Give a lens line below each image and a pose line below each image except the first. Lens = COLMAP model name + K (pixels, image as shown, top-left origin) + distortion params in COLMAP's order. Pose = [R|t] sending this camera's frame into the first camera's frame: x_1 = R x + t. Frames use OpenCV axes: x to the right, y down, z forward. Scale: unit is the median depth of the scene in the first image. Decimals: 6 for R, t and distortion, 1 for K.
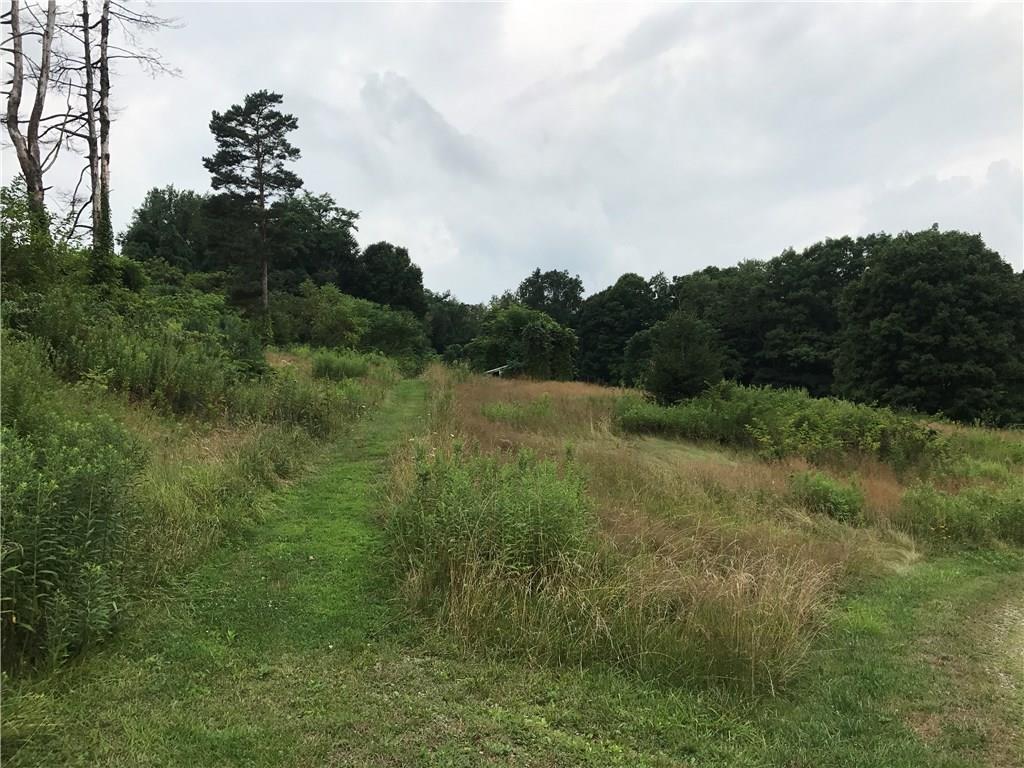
lens RADIAL K [[821.6, 0, 512.0], [0, 821.6, 384.0], [0, 0, 1]] dist [0.000557, 0.000111]
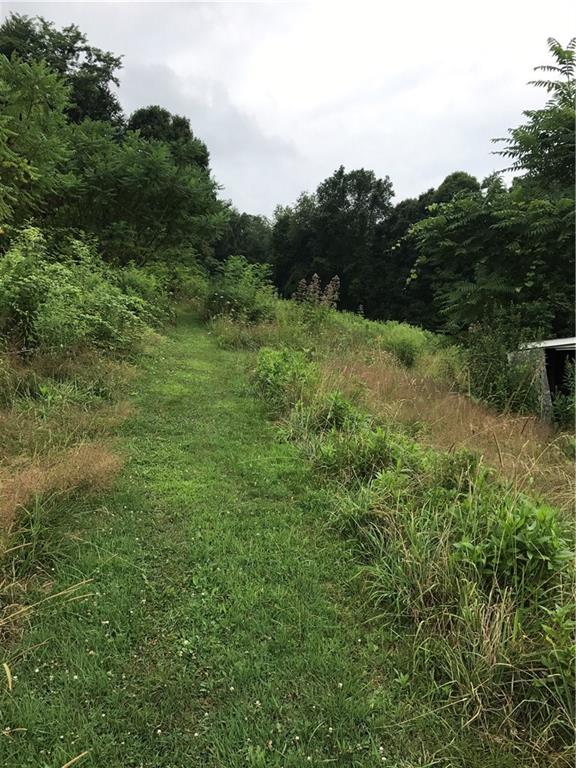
lens RADIAL K [[616.2, 0, 288.0], [0, 616.2, 384.0], [0, 0, 1]] dist [0.000557, 0.000111]
pose [[0.999106, 0.023886, 0.034881, -0.044031], [-0.028845, 0.988355, 0.149406, -0.011476], [-0.030906, -0.150279, 0.988160, 0.351101]]
